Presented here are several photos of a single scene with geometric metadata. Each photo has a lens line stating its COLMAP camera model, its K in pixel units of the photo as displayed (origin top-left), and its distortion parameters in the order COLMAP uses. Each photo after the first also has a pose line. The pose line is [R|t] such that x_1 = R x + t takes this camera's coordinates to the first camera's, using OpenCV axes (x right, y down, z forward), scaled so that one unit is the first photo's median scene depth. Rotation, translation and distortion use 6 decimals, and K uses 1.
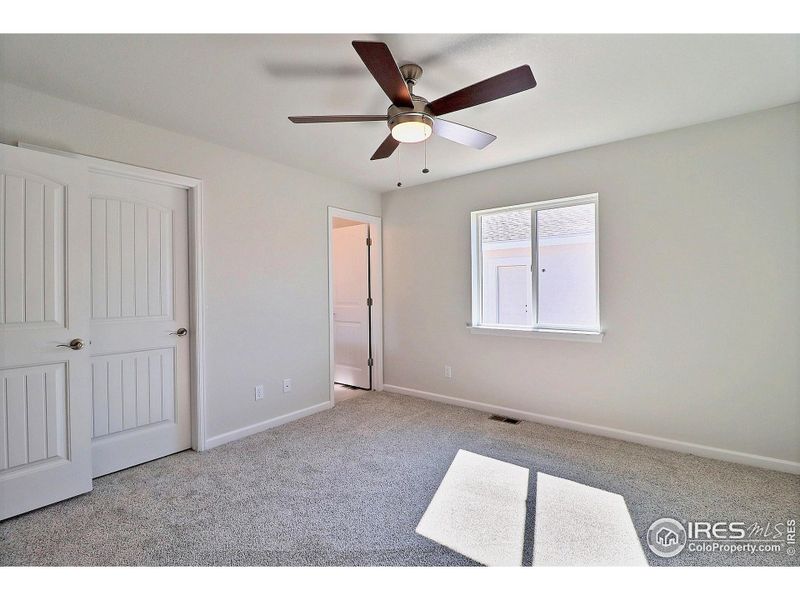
lens RADIAL K [[373.0, 0, 403.1], [0, 373.0, 290.1], [0, 0, 1]] dist [-0.000713, -0.011734]
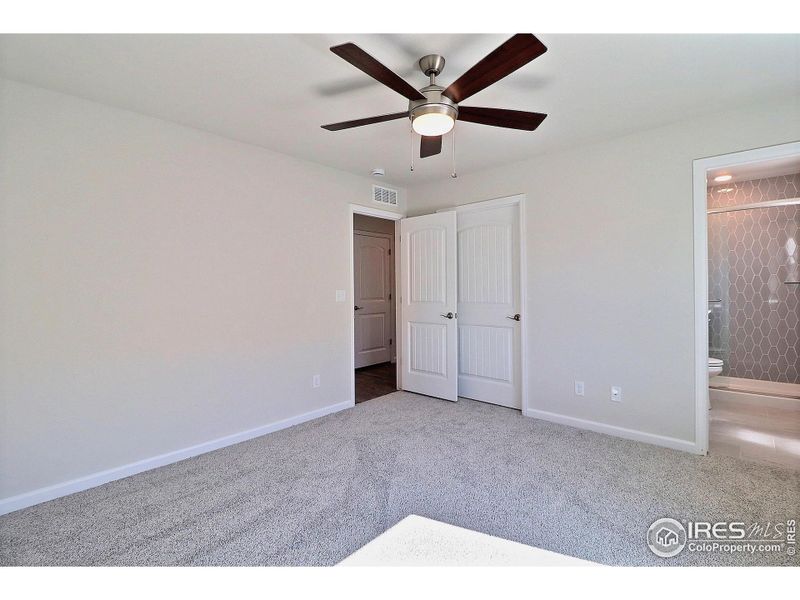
lens RADIAL K [[373.0, 0, 403.1], [0, 373.0, 290.1], [0, 0, 1]] dist [-0.000713, -0.011734]
pose [[-0.073954, 0.018580, -0.997089, 0.745881], [0.013630, 0.999752, 0.017619, -0.009208], [0.997169, -0.012287, -0.074189, 0.734568]]
